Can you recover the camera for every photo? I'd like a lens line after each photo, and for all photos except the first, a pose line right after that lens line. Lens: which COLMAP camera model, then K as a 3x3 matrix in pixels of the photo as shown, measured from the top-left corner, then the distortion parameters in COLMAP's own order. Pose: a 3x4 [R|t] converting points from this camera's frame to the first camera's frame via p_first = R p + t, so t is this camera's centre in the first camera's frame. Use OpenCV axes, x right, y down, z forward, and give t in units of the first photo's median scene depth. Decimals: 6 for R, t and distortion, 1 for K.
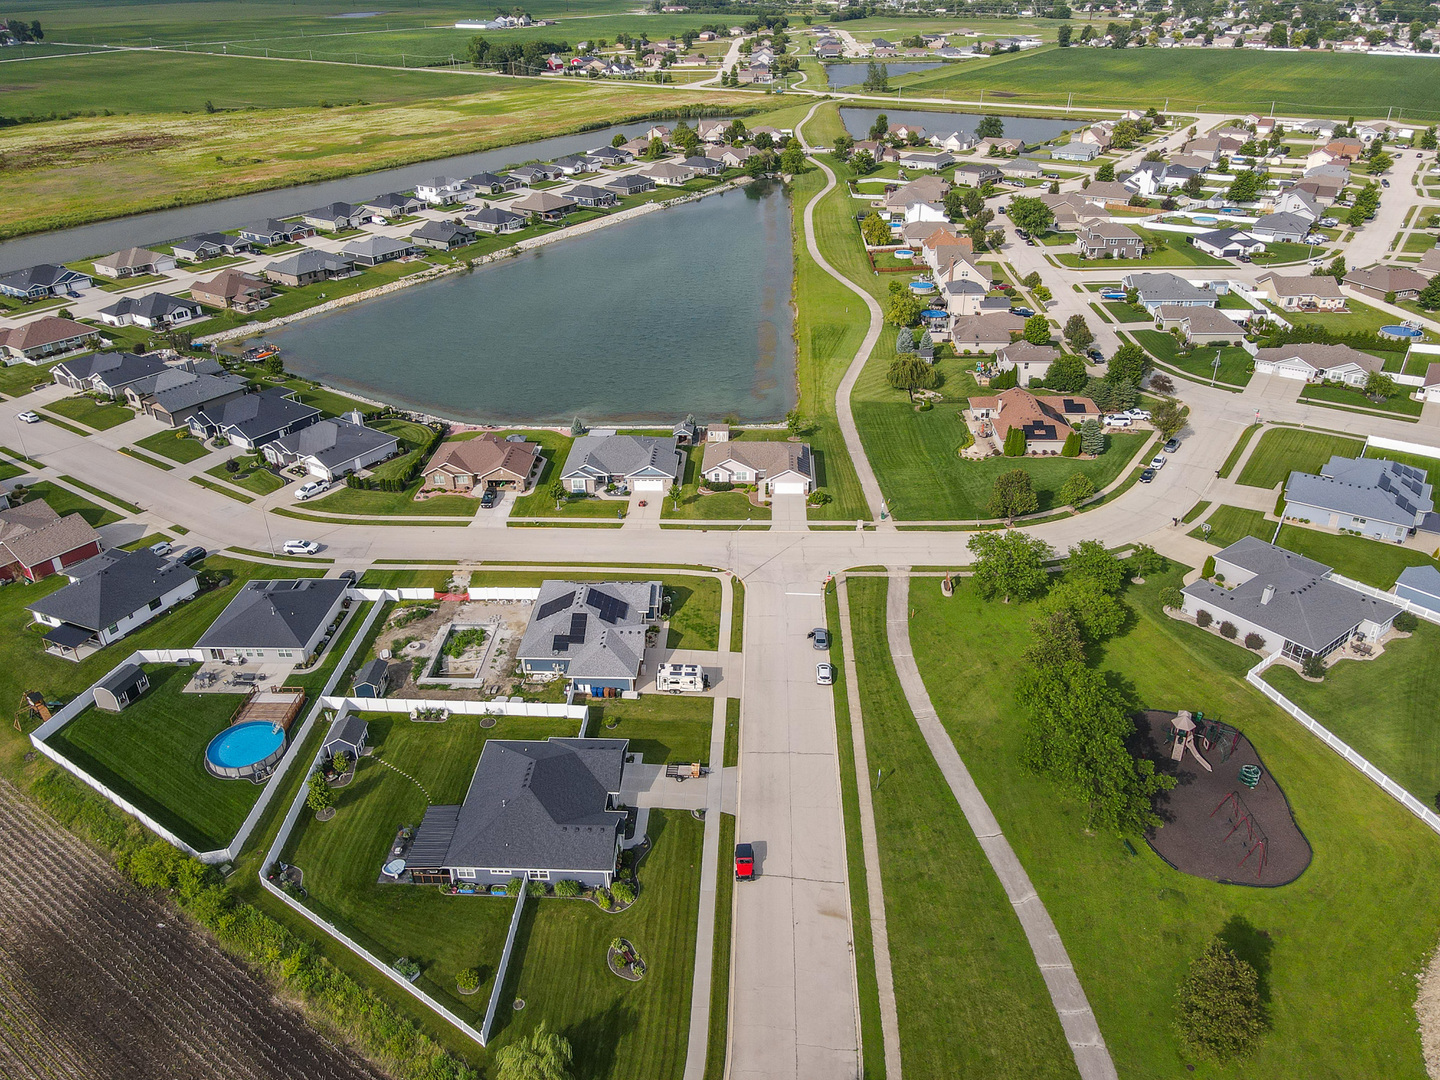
lens RADIAL K [[1077.2, 0, 720.0], [0, 1077.2, 540.0], [0, 0, 1]] dist [0.007662, 0.015542]
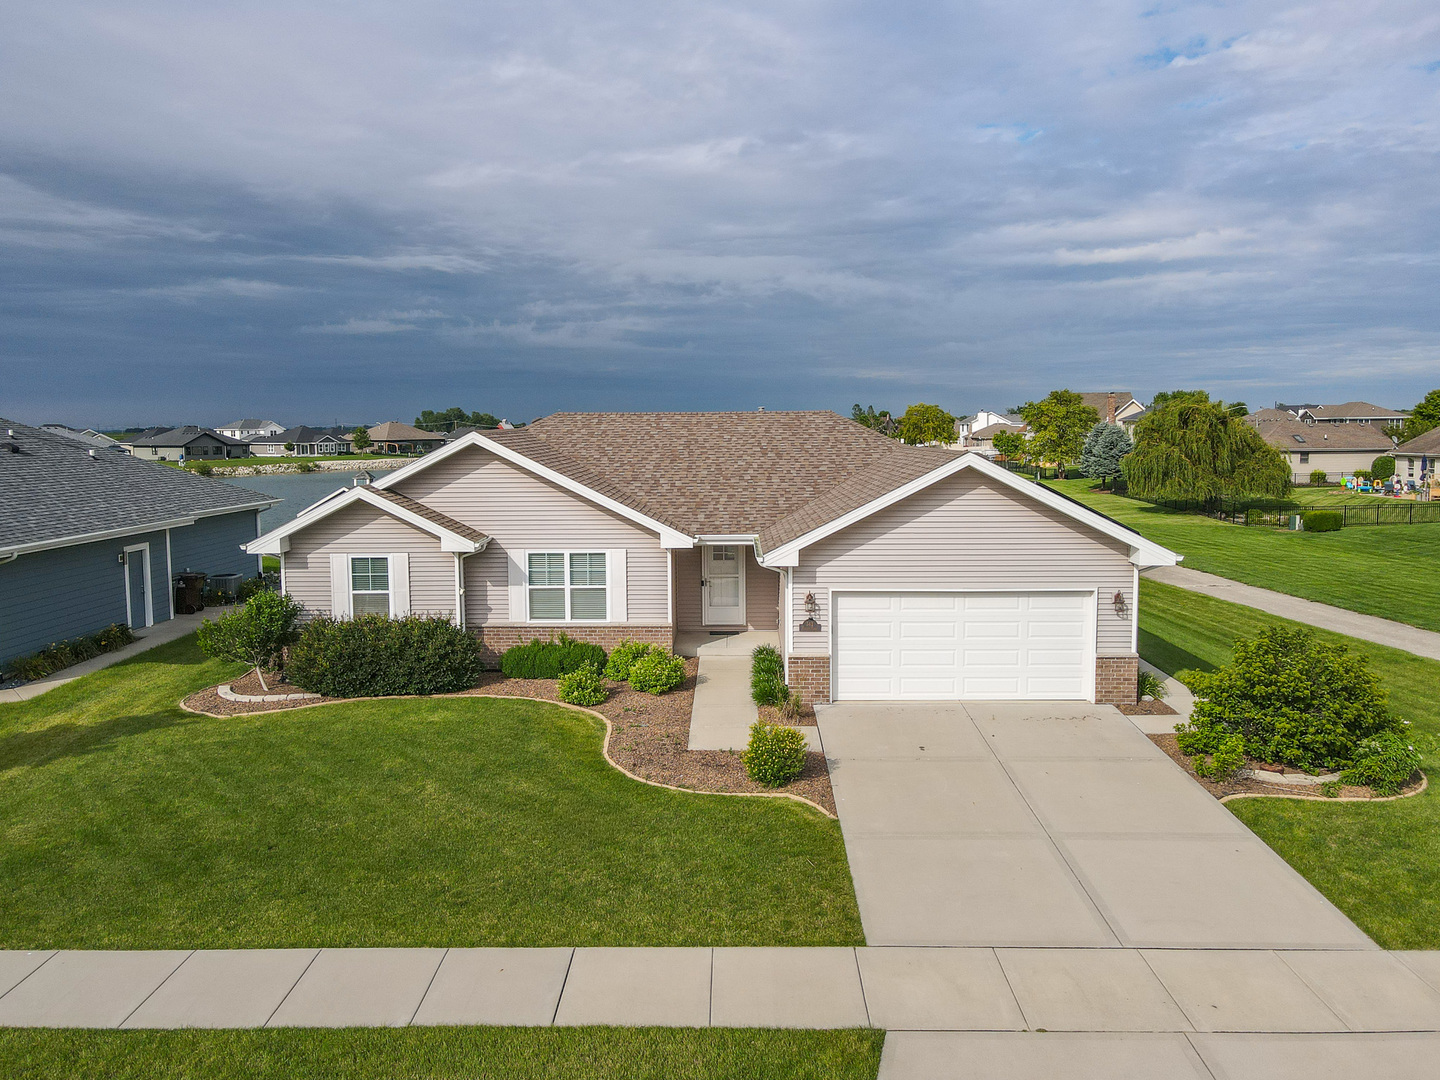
lens RADIAL K [[1077.2, 0, 720.0], [0, 1077.2, 540.0], [0, 0, 1]] dist [0.007662, 0.015542]
pose [[0.999963, -0.001948, 0.008382, 0.037126], [0.005048, 0.921598, -0.388114, -0.014508], [-0.006969, 0.388142, 0.921573, 0.881328]]
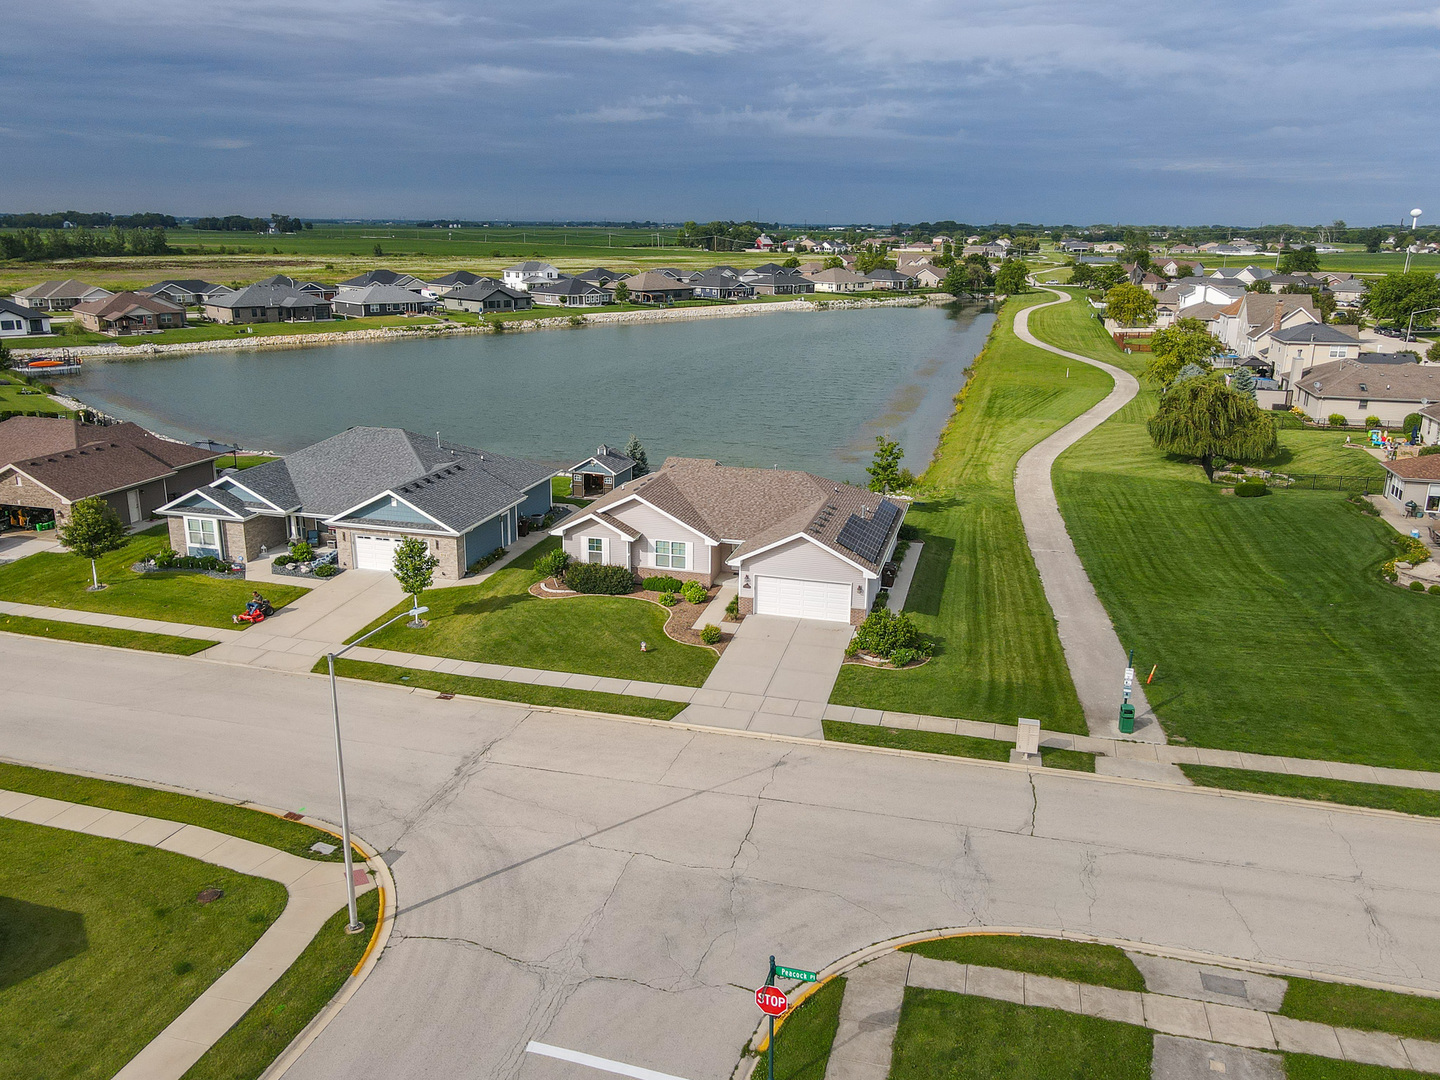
lens RADIAL K [[1077.2, 0, 720.0], [0, 1077.2, 540.0], [0, 0, 1]] dist [0.007662, 0.015542]
pose [[0.973550, 0.081728, -0.213356, 0.103416], [-0.127561, 0.969167, -0.210818, 0.002409], [0.189548, 0.232458, 0.953957, 0.695143]]
